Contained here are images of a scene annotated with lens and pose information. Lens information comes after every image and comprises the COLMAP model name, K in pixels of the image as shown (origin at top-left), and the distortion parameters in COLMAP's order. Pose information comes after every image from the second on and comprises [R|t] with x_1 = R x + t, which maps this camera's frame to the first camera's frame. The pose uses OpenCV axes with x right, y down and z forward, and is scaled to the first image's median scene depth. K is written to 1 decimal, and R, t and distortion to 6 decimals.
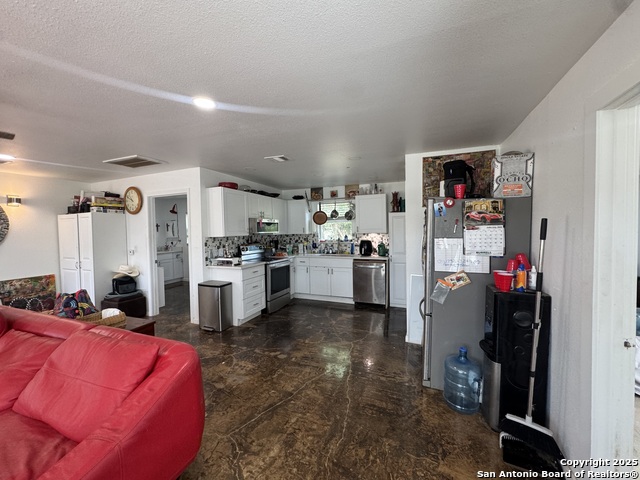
lens RADIAL K [[250.7, 0, 320.0], [0, 250.7, 240.0], [0, 0, 1]] dist [-0.000682, -0.000118]
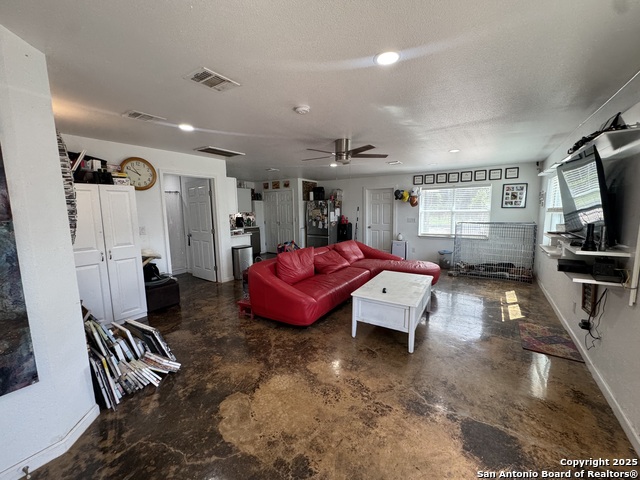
lens RADIAL K [[250.7, 0, 320.0], [0, 250.7, 240.0], [0, 0, 1]] dist [-0.000682, -0.000118]
pose [[0.215279, -0.106613, 0.970715, -1.596402], [0.048001, 0.993976, 0.098523, 0.016825], [-0.975372, 0.025386, 0.219100, 0.219464]]
